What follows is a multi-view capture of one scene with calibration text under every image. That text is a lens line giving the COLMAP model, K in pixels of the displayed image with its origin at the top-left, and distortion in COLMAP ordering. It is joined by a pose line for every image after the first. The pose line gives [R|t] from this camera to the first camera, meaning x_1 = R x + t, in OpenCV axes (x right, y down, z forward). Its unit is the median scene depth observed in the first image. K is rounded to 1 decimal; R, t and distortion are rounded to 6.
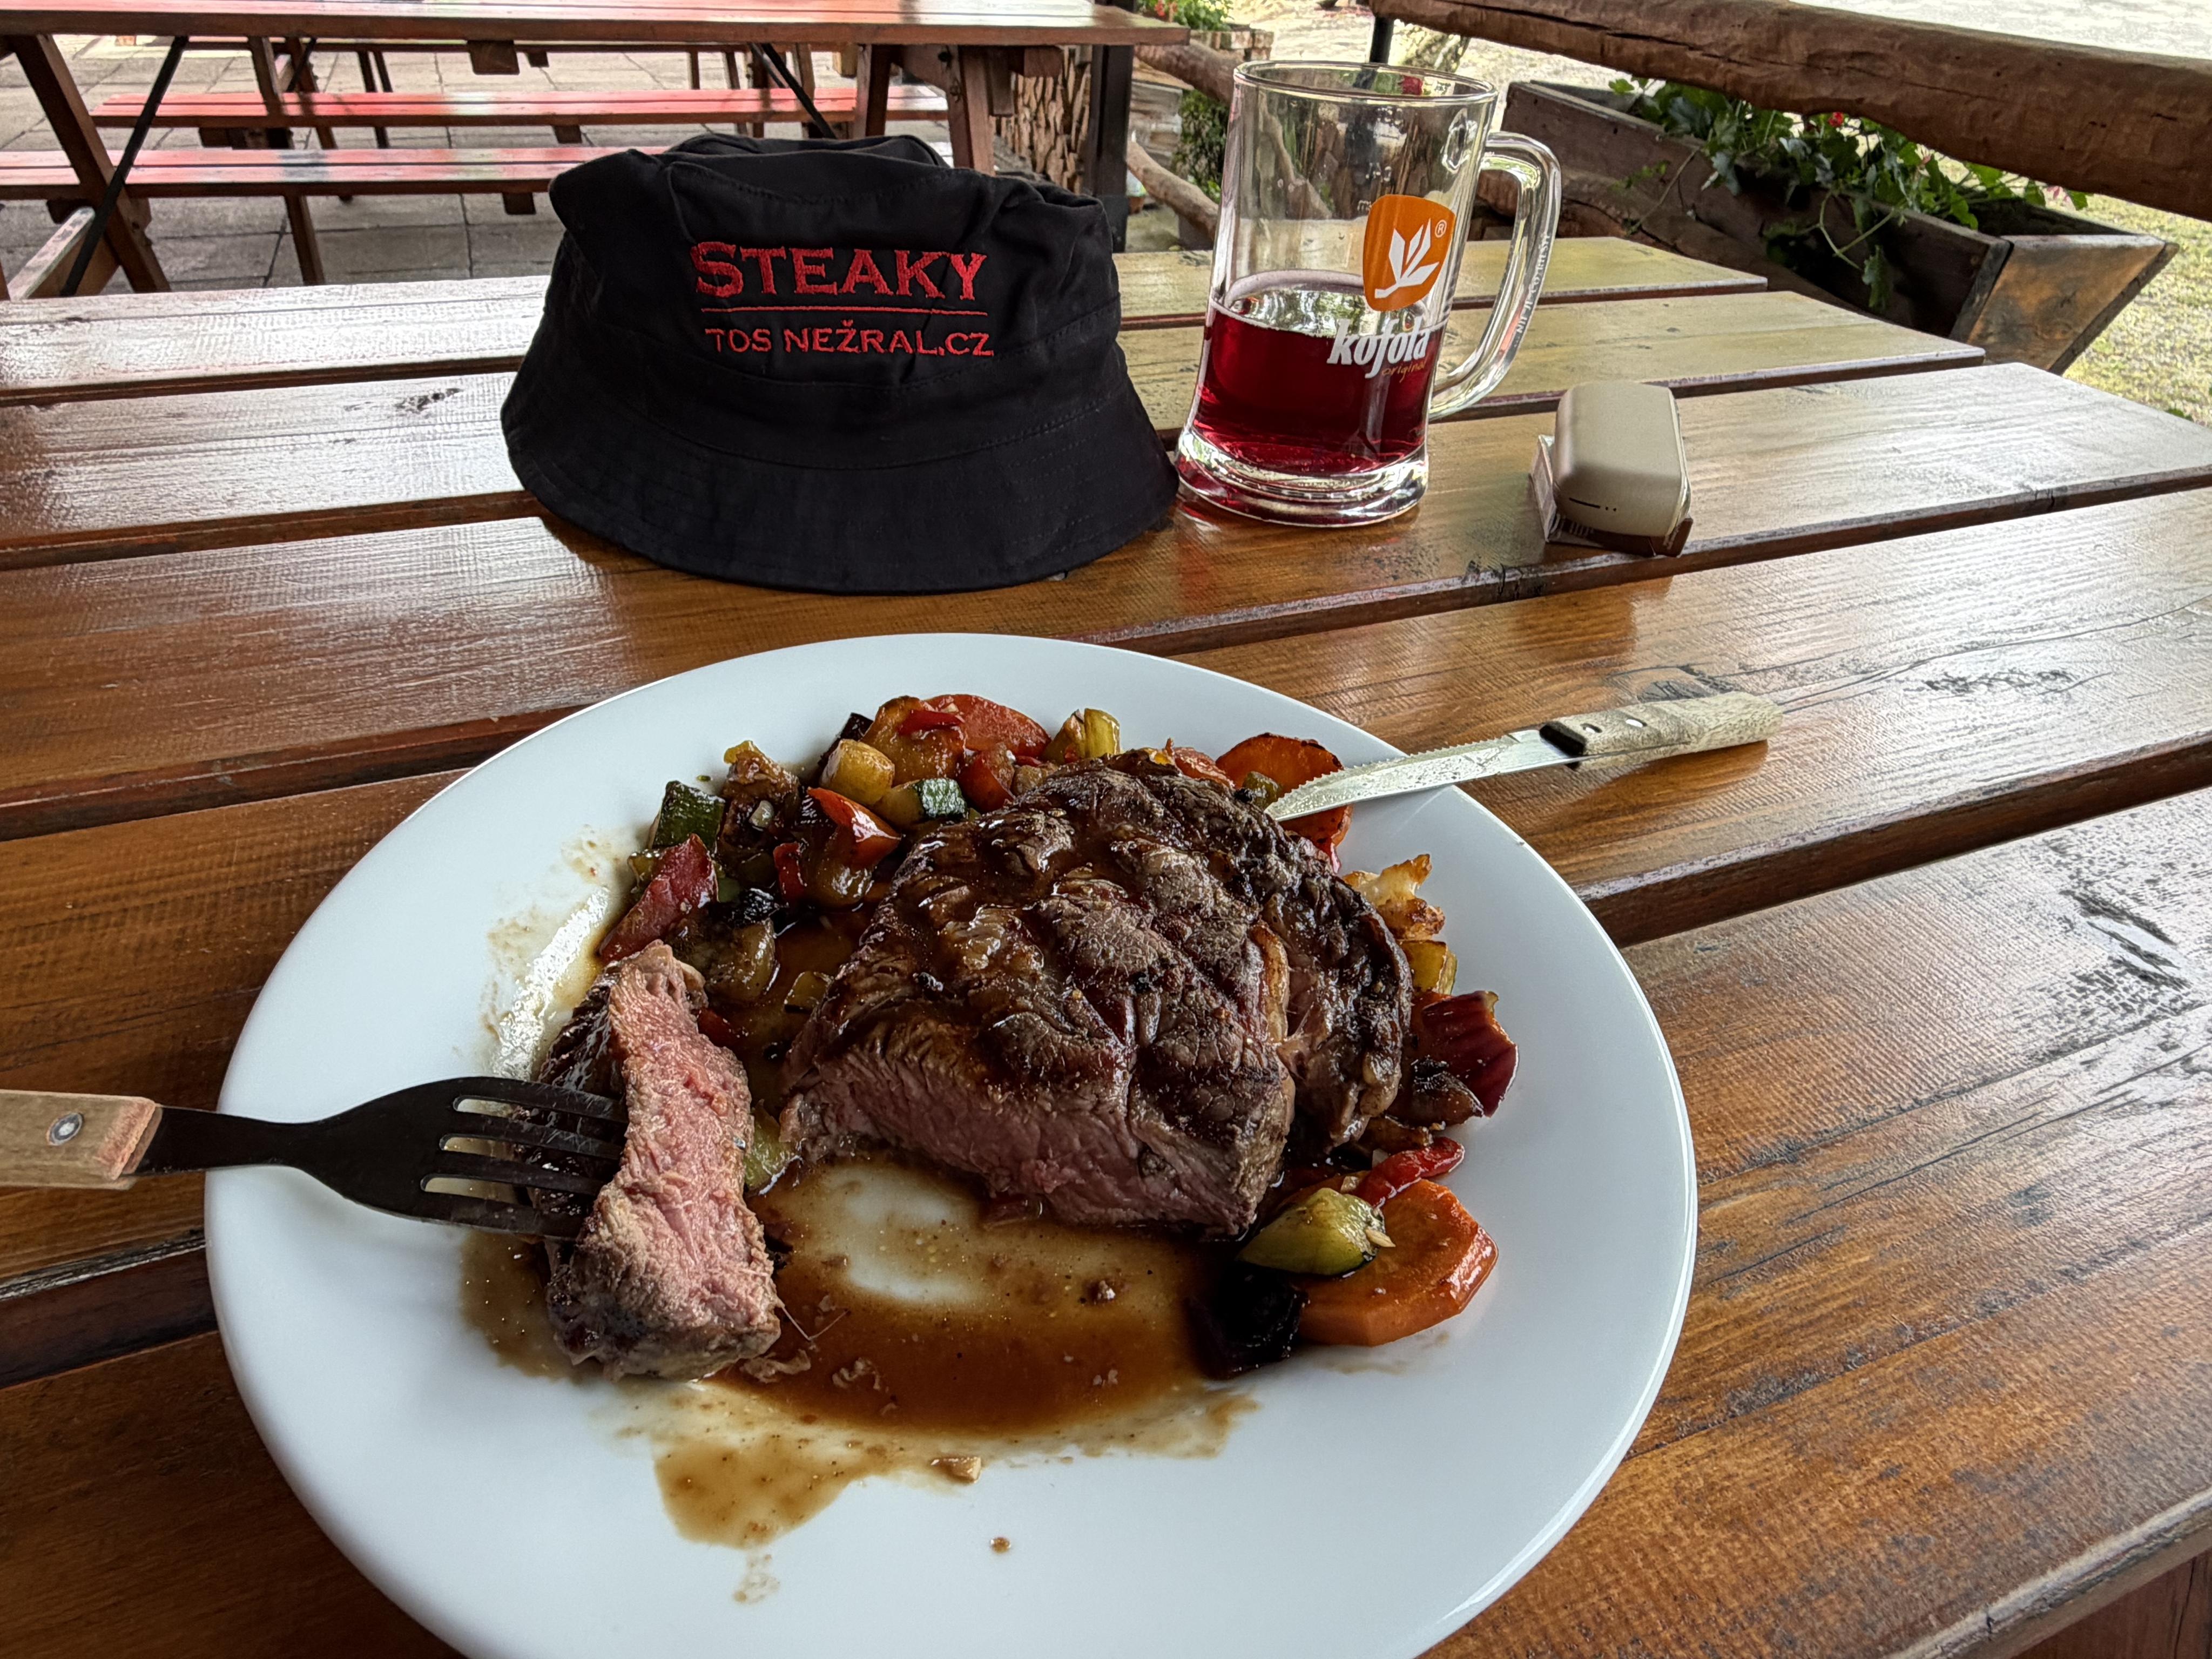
lens RADIAL K [[1284.9, 0, 1103.5], [0, 1284.9, 832.9], [0, 0, 1]] dist [-0.001067, 0.001507]
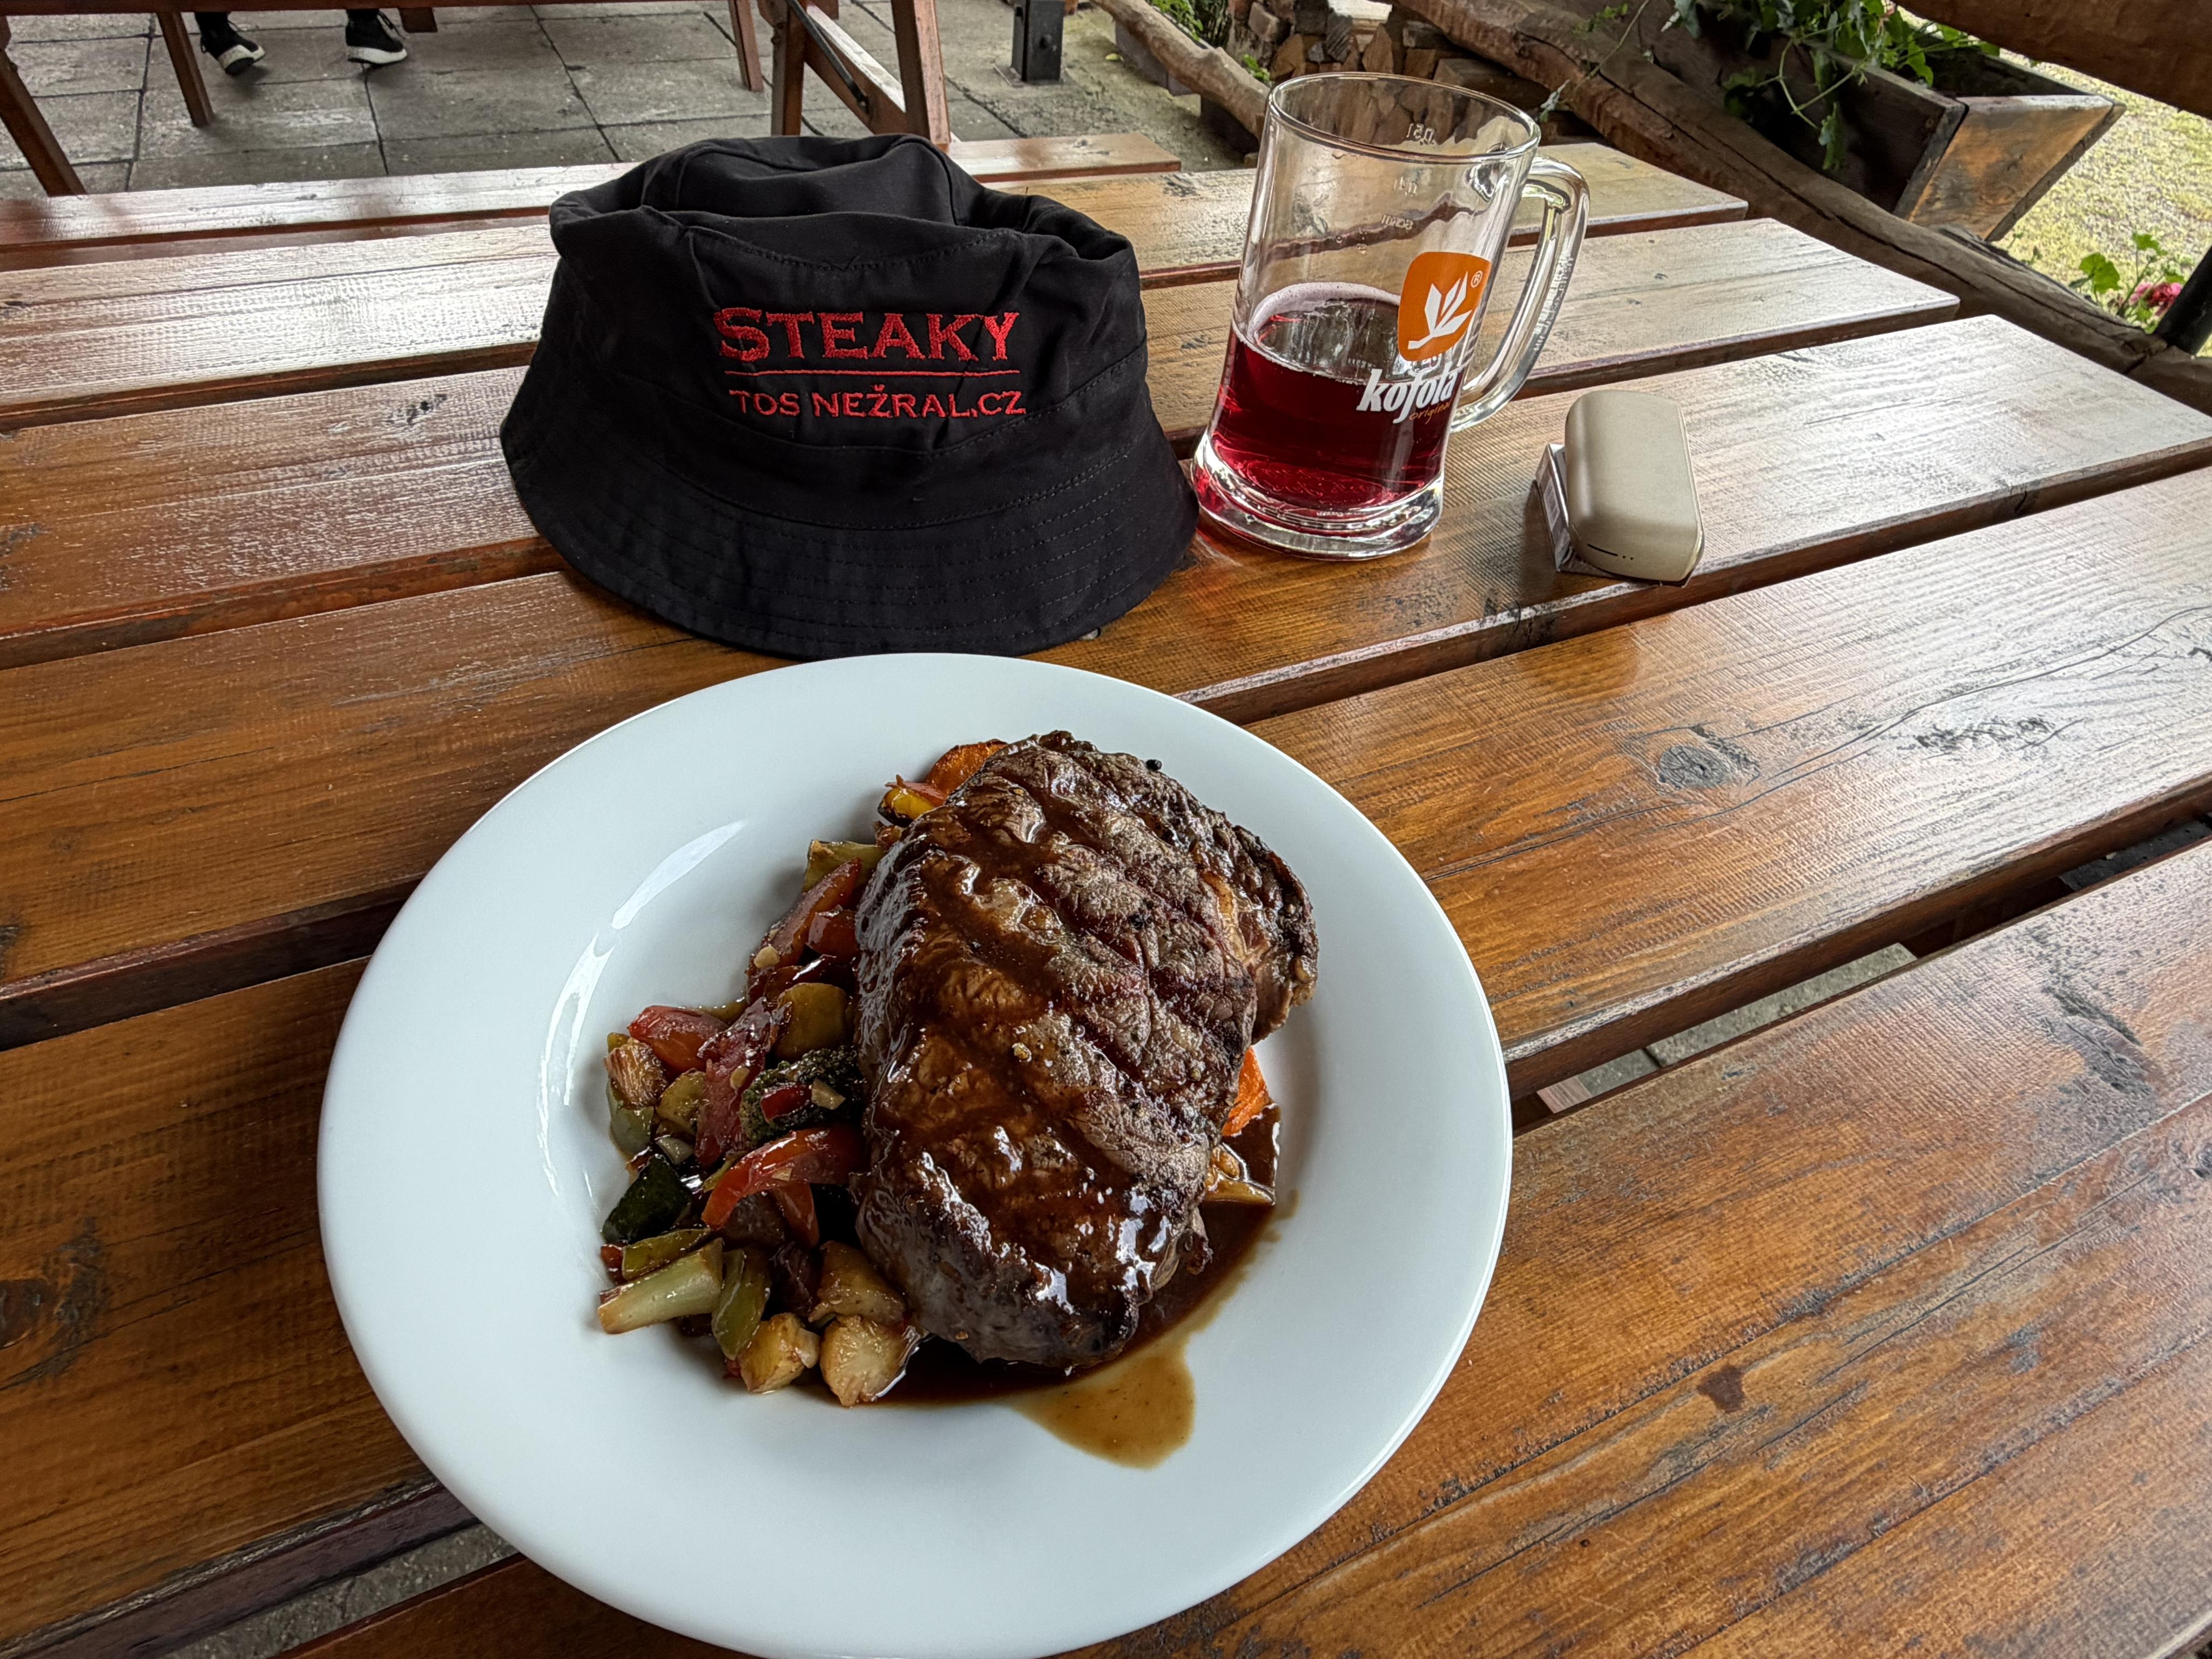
lens RADIAL K [[1241.8, 0, 1106.0], [0, 1241.8, 829.5], [0, 0, 1]] dist [-0.000223, -0.000425]
pose [[0.998608, -0.018322, 0.049454, -0.079091], [0.011194, 0.989986, 0.140723, -0.193972], [-0.051537, -0.139974, 0.988813, 0.012198]]
